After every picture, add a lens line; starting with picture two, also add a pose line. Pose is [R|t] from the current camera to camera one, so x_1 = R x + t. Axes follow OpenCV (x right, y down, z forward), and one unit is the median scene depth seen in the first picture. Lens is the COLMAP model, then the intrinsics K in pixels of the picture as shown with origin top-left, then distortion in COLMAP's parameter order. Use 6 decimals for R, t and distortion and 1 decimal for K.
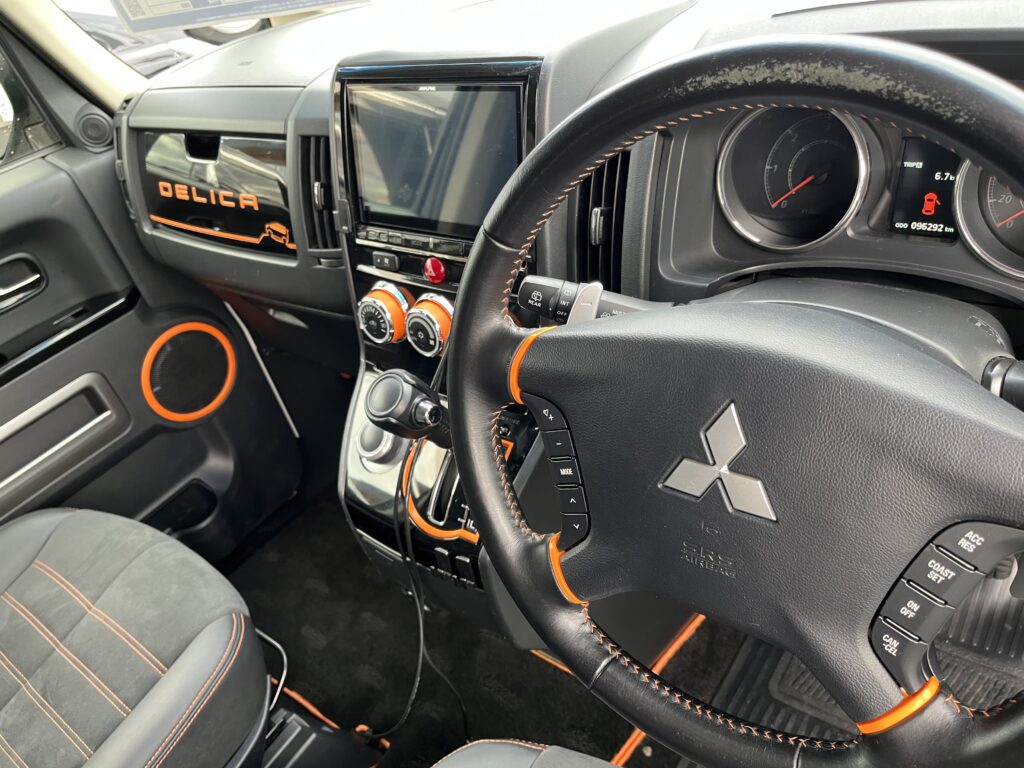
lens RADIAL K [[763.1, 0, 512.0], [0, 763.1, 384.0], [0, 0, 1]] dist [0.067375, -0.090270]
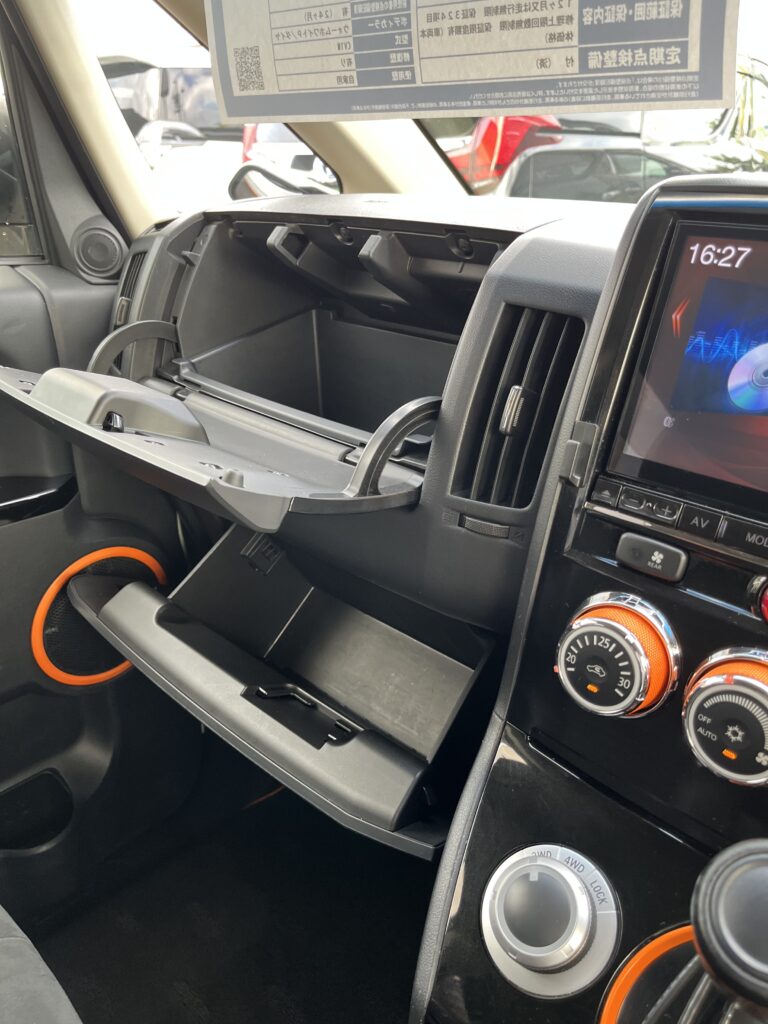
lens RADIAL K [[763.1, 0, 384.0], [0, 763.1, 512.0], [0, 0, 1]] dist [0.067375, -0.090270]
pose [[0.966995, 0.254713, 0.006501, -0.262964], [-0.248168, 0.947316, -0.202499, -0.032350], [-0.057737, 0.194202, 0.979261, 0.387960]]
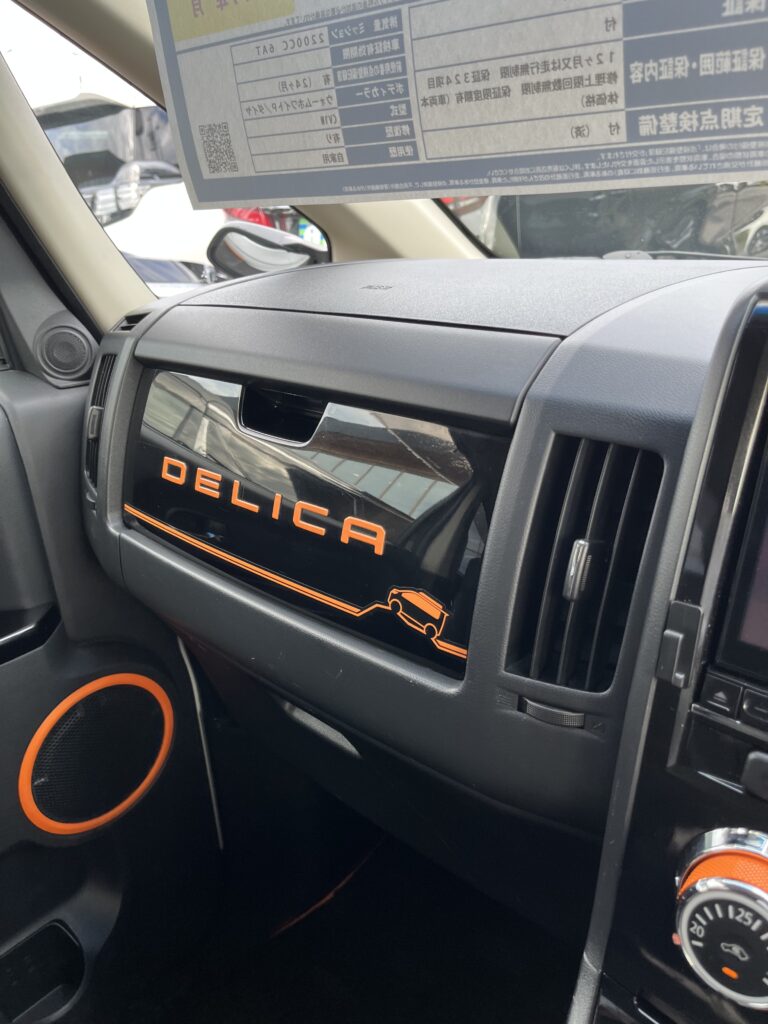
lens RADIAL K [[773.5, 0, 384.0], [0, 773.5, 512.0], [0, 0, 1]] dist [0.068020, -0.086939]
pose [[0.983409, 0.181222, -0.008077, -0.292292], [-0.178637, 0.959714, -0.216881, -0.130018], [-0.031552, 0.214726, 0.976165, 0.458005]]
